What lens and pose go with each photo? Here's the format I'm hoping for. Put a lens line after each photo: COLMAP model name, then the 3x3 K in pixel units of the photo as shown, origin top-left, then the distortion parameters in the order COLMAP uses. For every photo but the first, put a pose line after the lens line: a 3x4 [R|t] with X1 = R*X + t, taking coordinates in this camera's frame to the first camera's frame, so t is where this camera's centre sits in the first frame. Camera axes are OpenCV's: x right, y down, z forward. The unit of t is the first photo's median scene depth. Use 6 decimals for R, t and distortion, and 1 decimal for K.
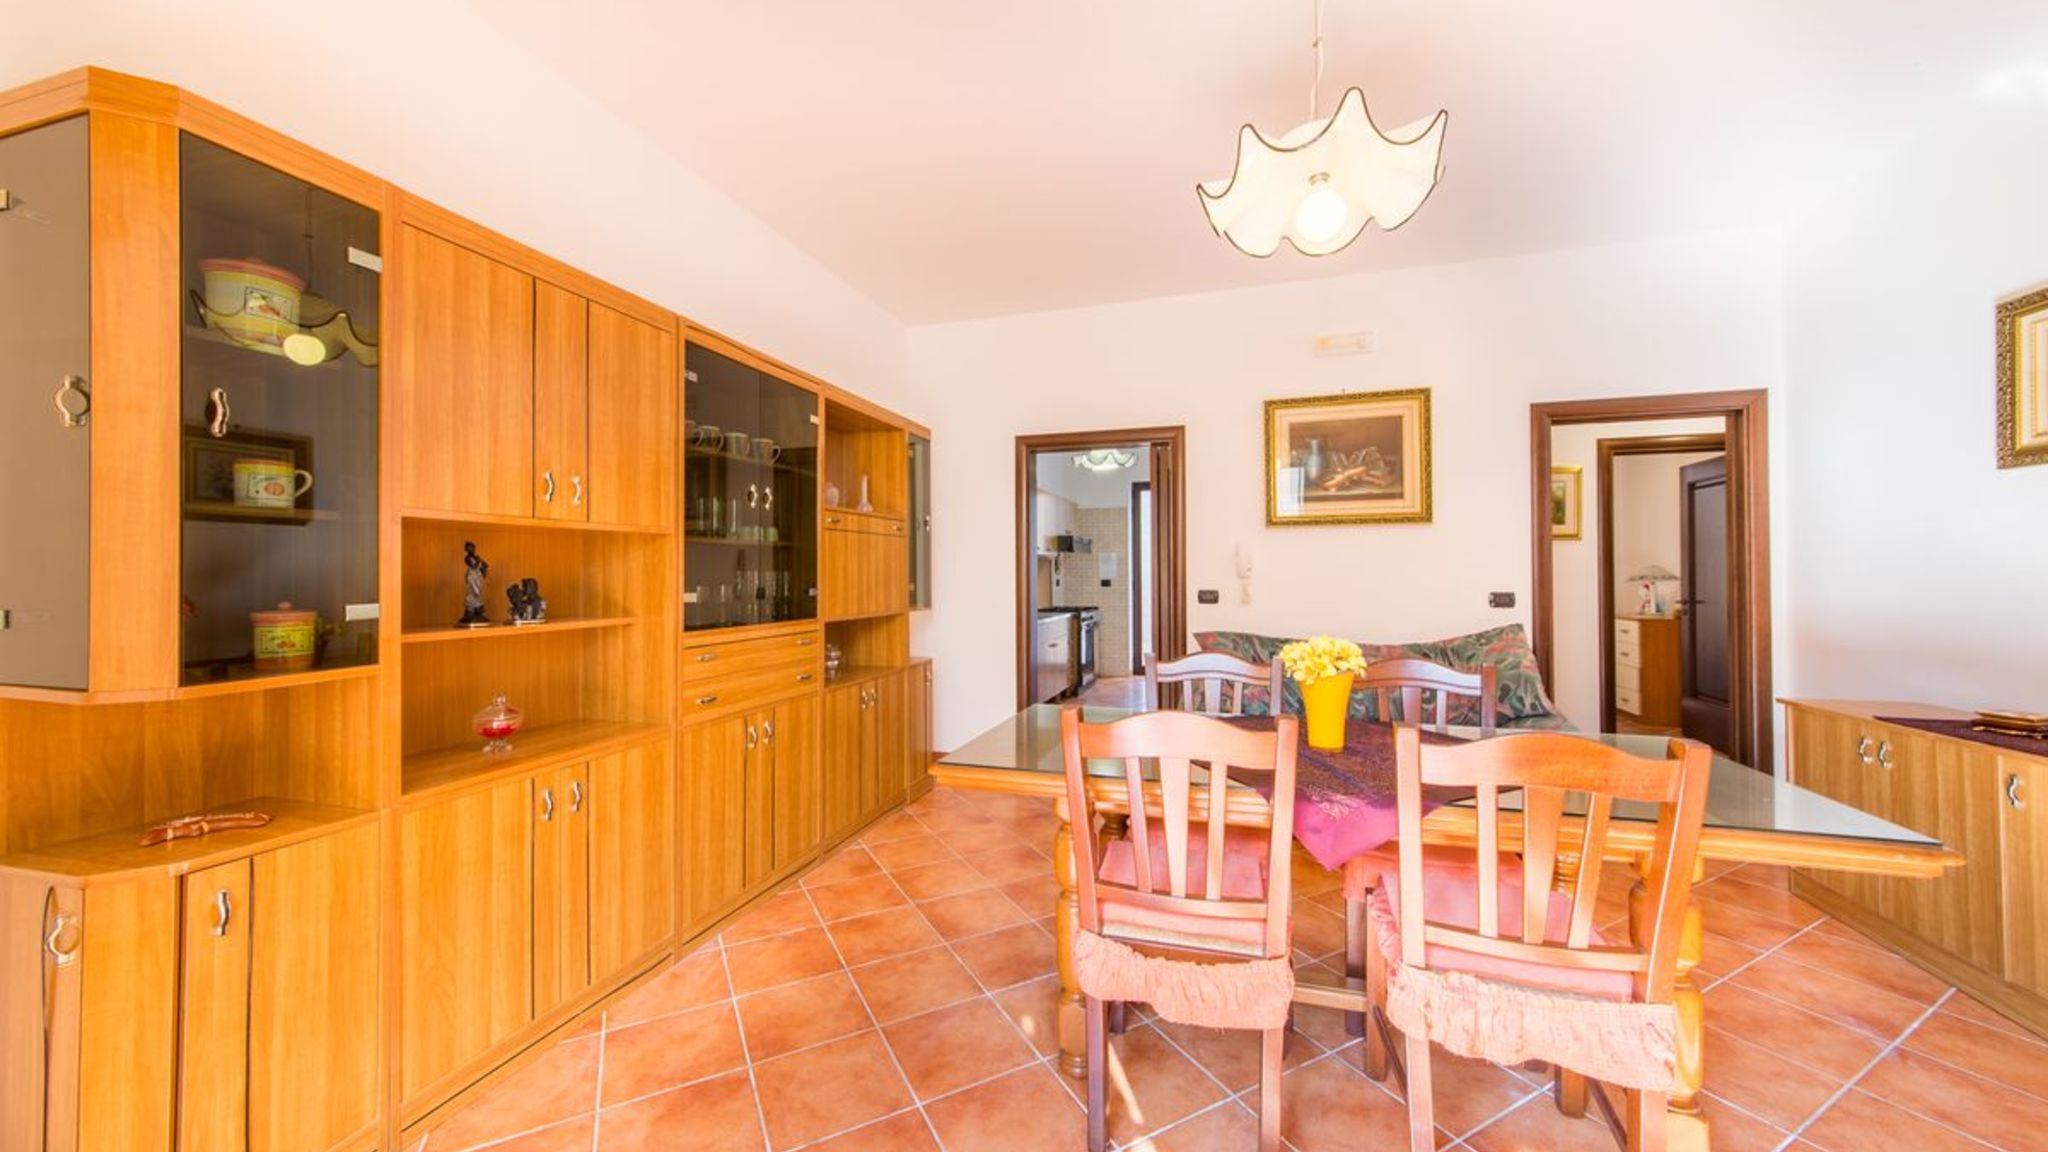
lens RADIAL K [[725.7, 0, 1025.3], [0, 725.7, 566.6], [0, 0, 1]] dist [-0.005857, 0.002015]
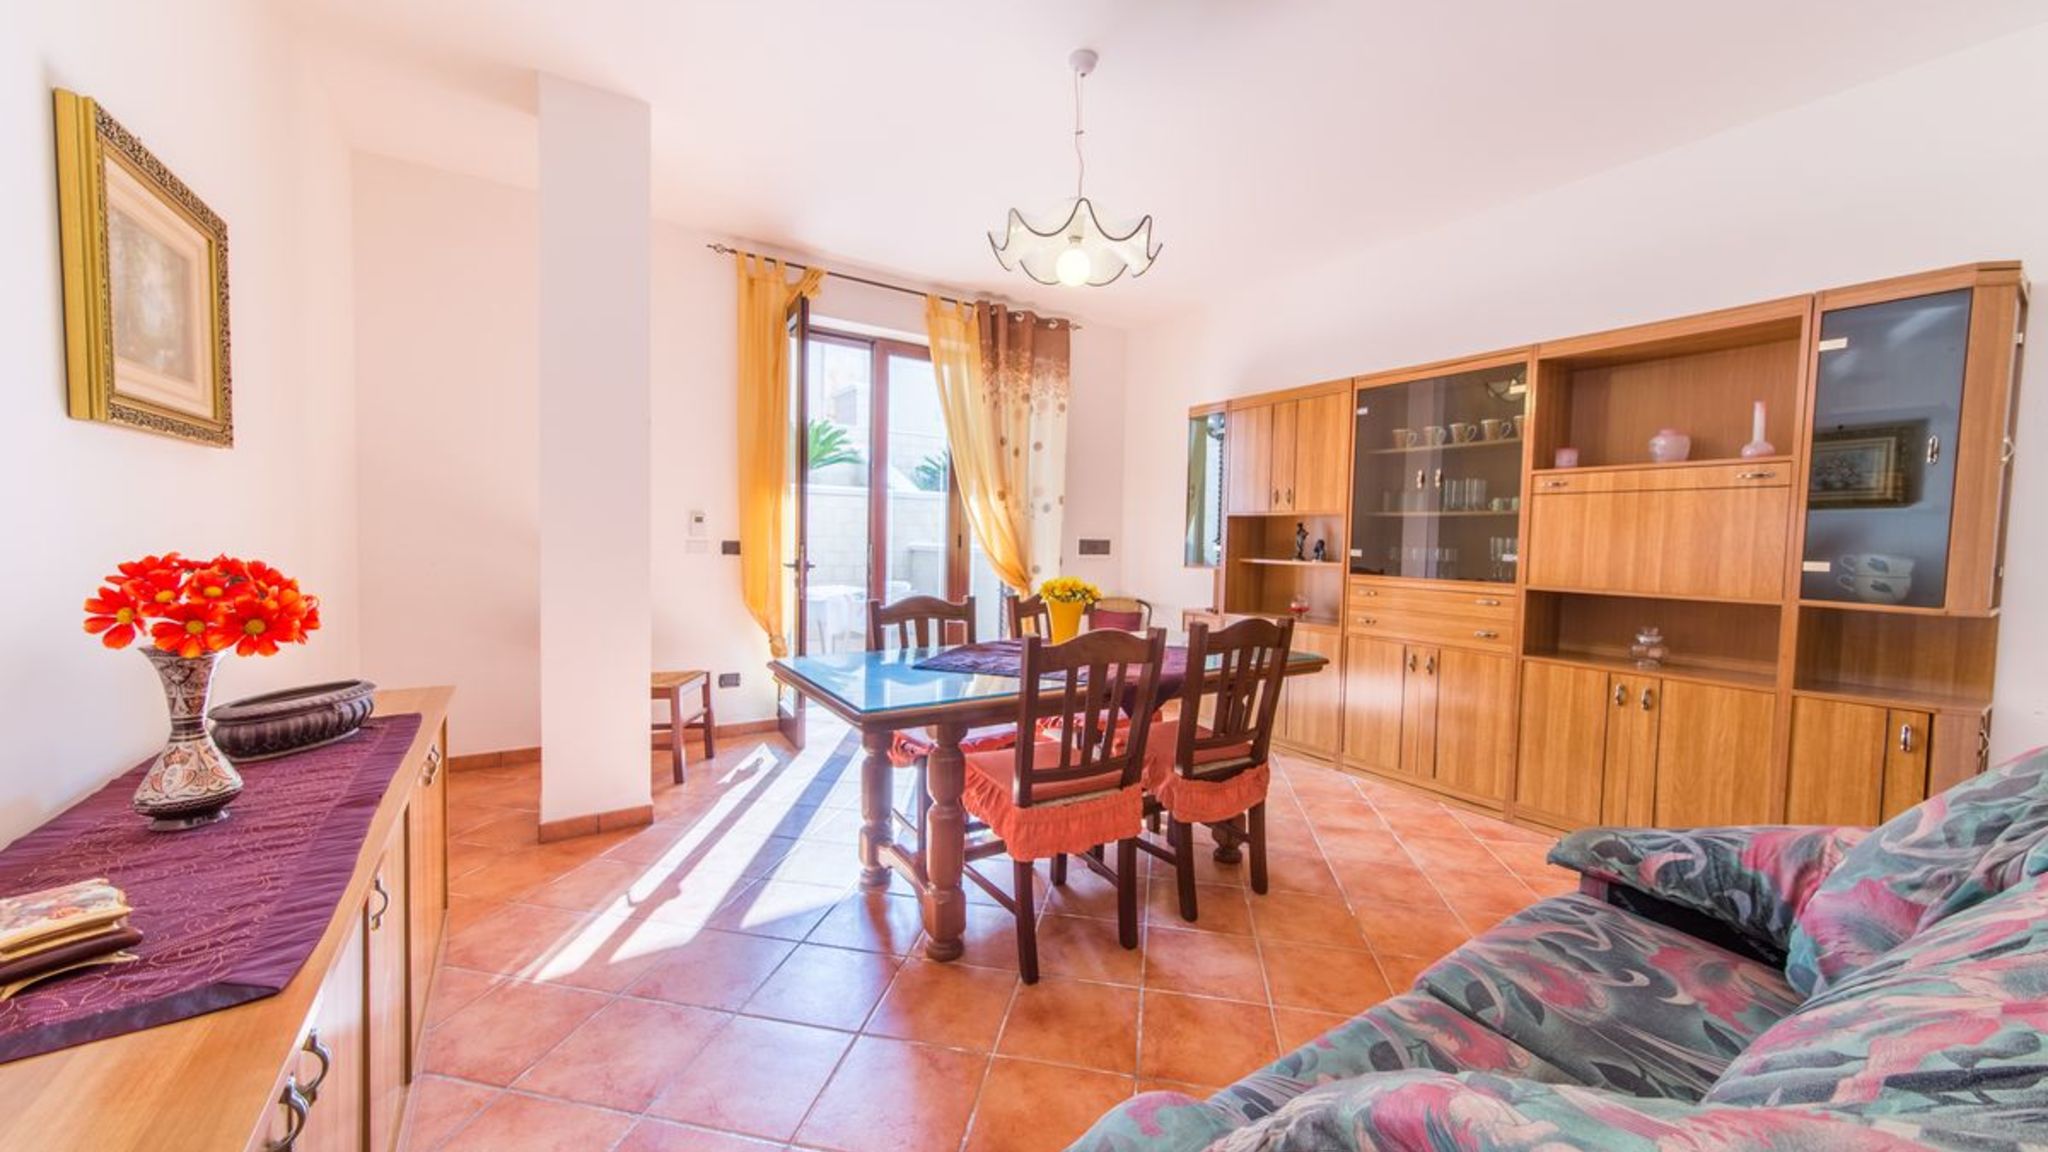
lens RADIAL K [[725.7, 0, 1006.5], [0, 725.7, 573.1], [0, 0, 1]] dist [-0.005857, 0.002015]
pose [[-0.639666, 0.029068, -0.768103, 1.322257], [-0.010807, 0.998846, 0.046800, 0.022224], [0.768577, 0.038237, -0.638614, 1.519915]]
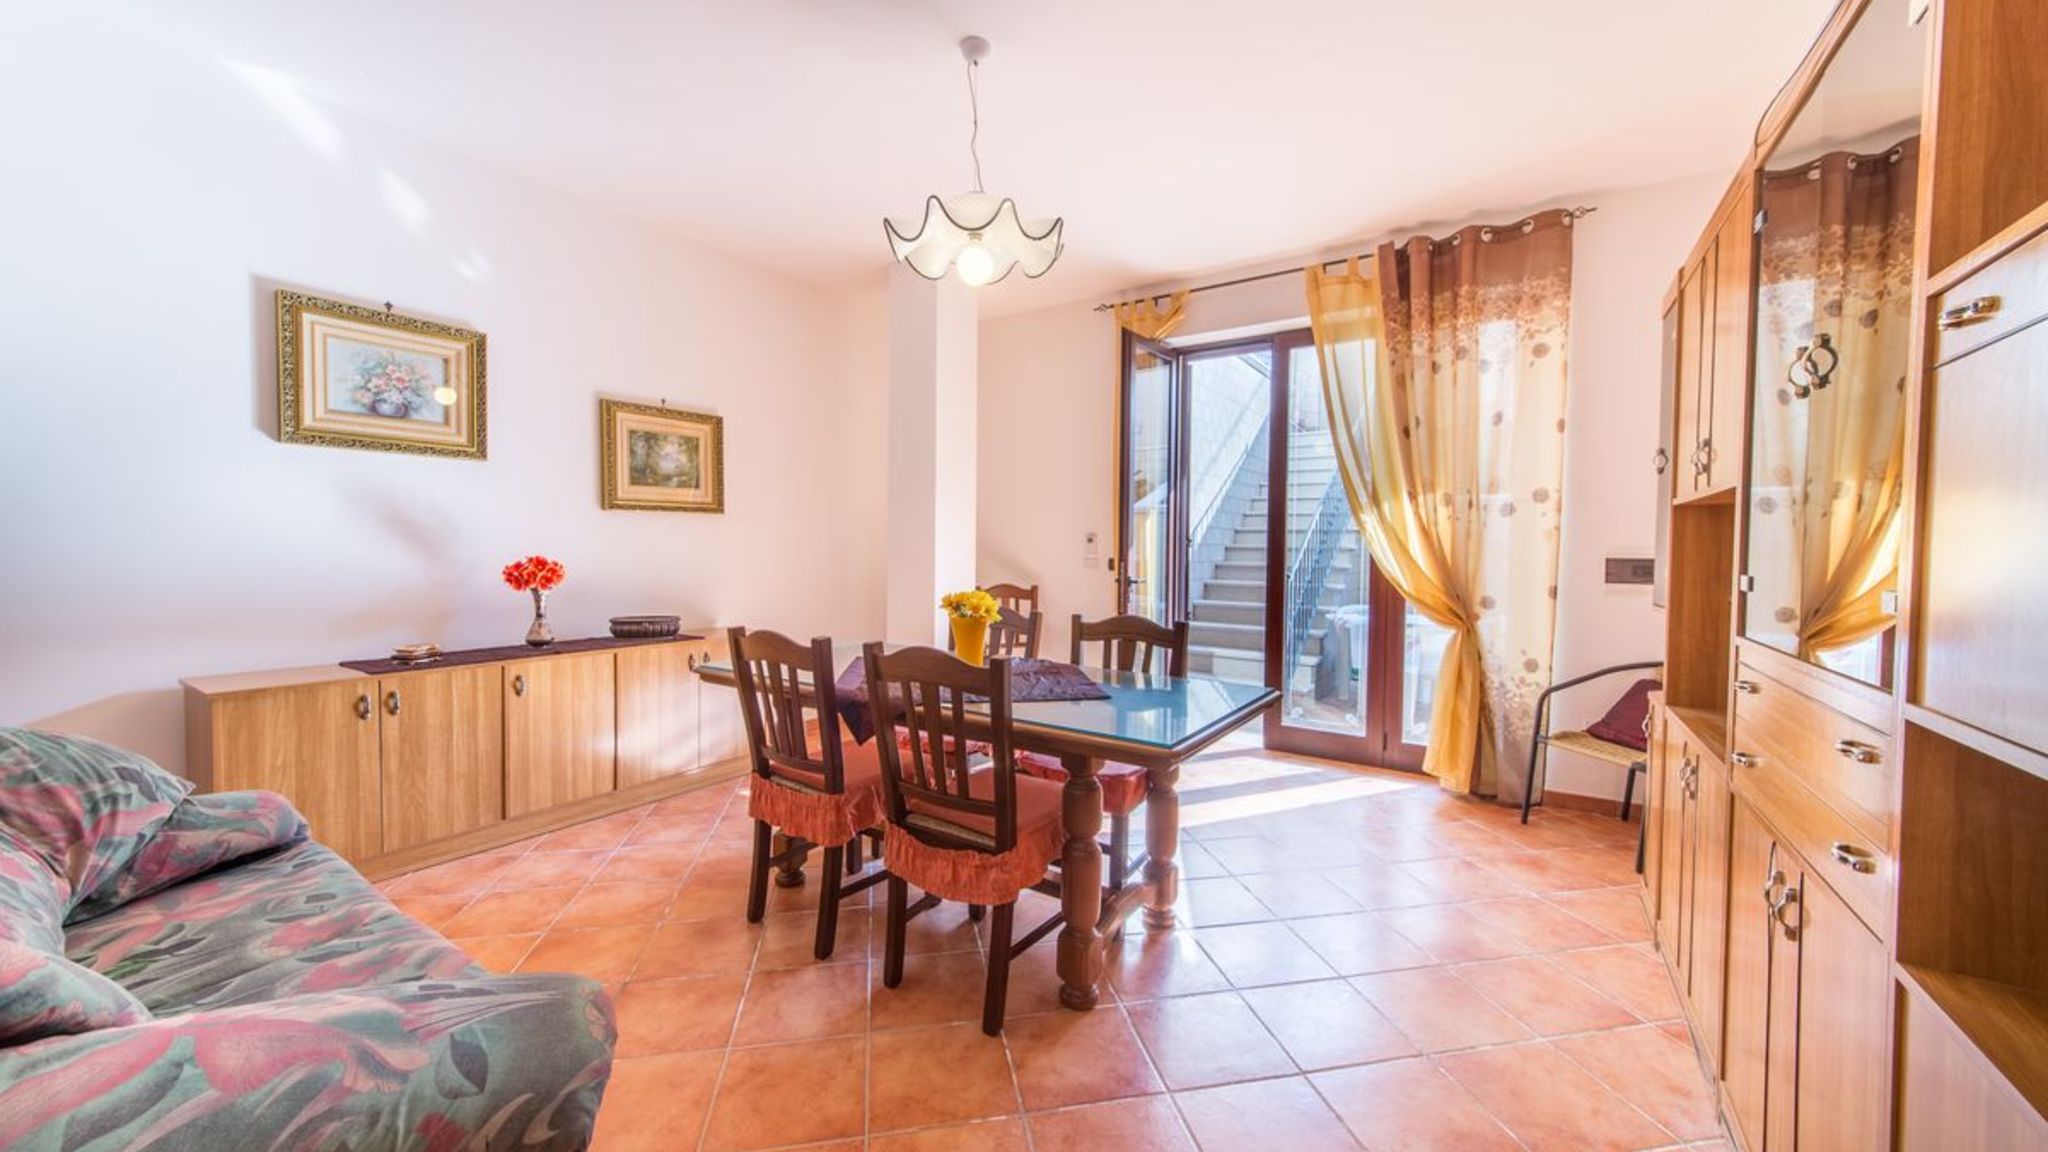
lens RADIAL K [[725.7, 0, 1017.4], [0, 725.7, 568.6], [0, 0, 1]] dist [-0.005857, 0.002015]
pose [[-0.956865, -0.014414, 0.290175, -0.034917], [-0.010142, 0.999817, 0.016223, 0.030499], [-0.290355, 0.012580, -0.956836, 1.884178]]
